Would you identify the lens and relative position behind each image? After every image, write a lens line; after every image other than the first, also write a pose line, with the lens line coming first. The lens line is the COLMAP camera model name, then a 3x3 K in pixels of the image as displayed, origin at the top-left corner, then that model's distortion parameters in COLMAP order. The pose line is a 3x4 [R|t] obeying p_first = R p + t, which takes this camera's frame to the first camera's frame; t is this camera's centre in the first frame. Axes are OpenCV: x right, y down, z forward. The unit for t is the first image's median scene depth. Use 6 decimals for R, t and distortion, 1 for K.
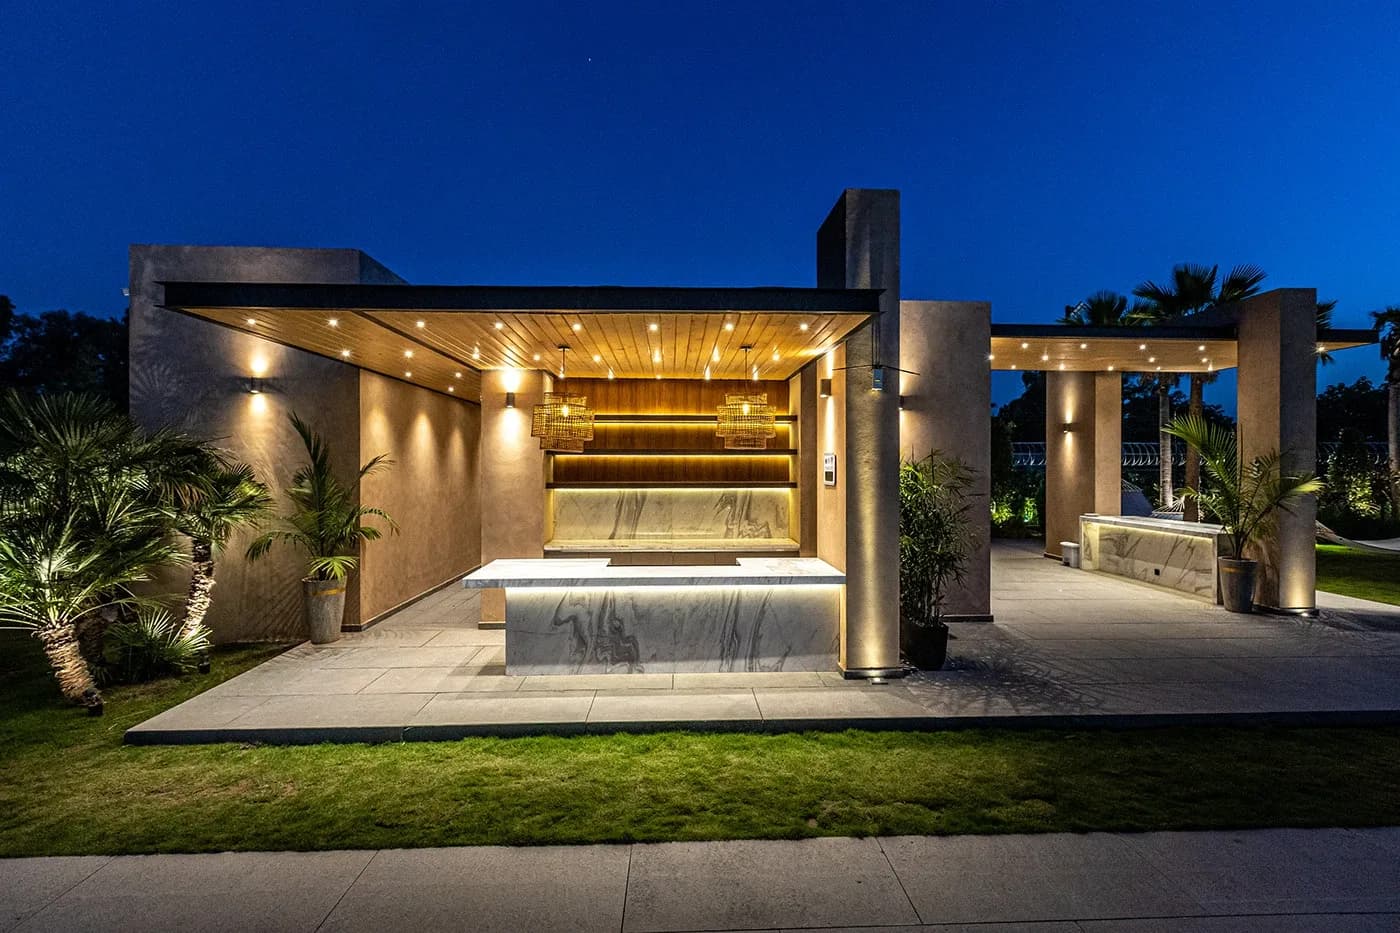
lens RADIAL K [[623.6, 0, 700.0], [0, 623.6, 466.5], [0, 0, 1]] dist [-0.002330, -0.000138]
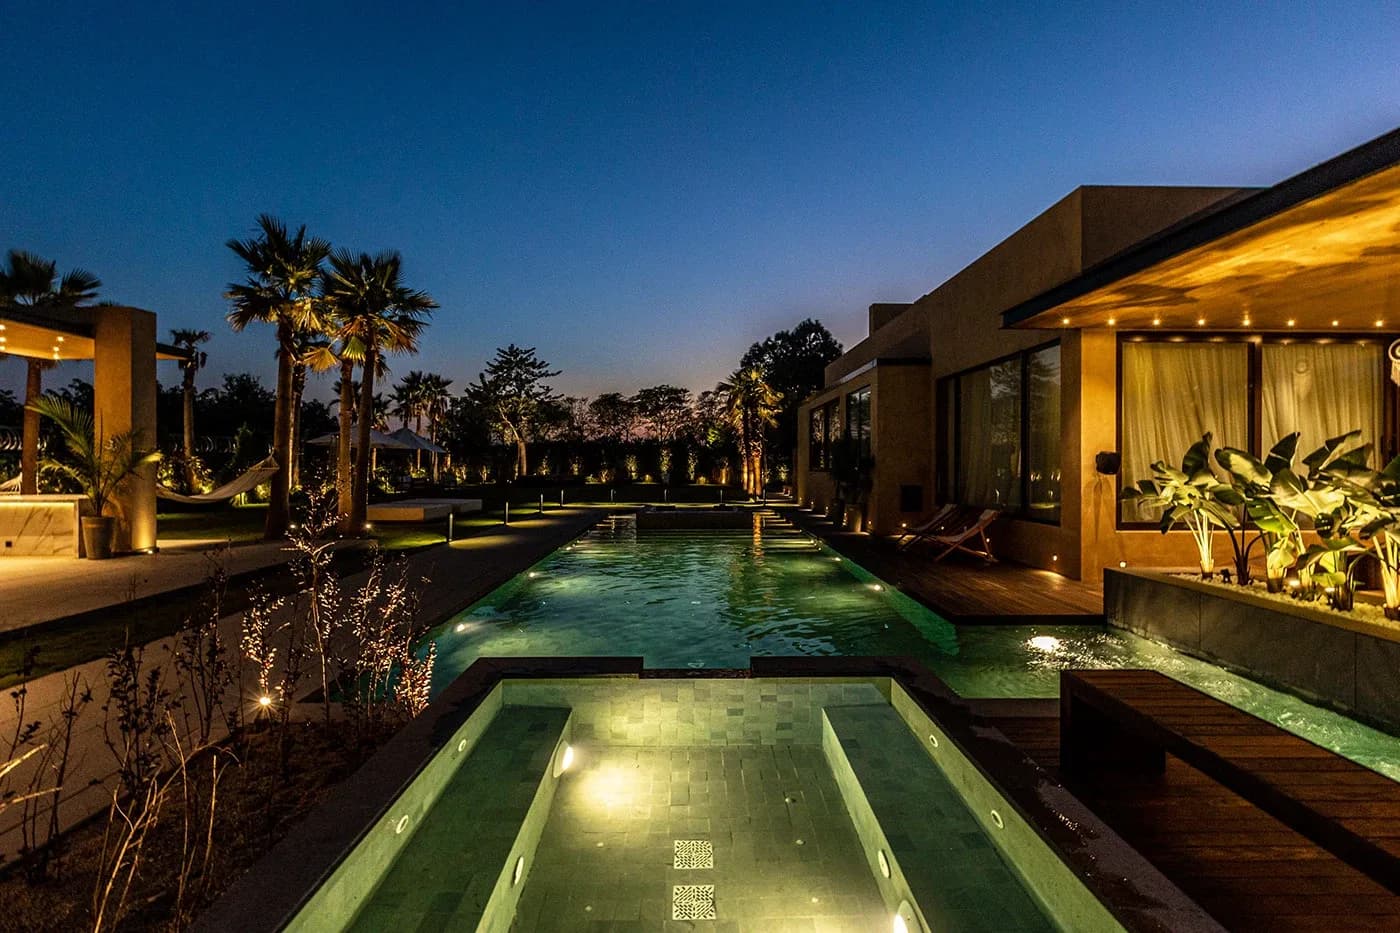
lens RADIAL K [[623.6, 0, 700.0], [0, 623.6, 466.5], [0, 0, 1]] dist [-0.002330, -0.000138]
pose [[0.026704, -0.008806, 0.999605, -0.335049], [0.000968, 0.999961, 0.008783, 0.038395], [-0.999643, 0.000733, 0.026712, -0.225435]]
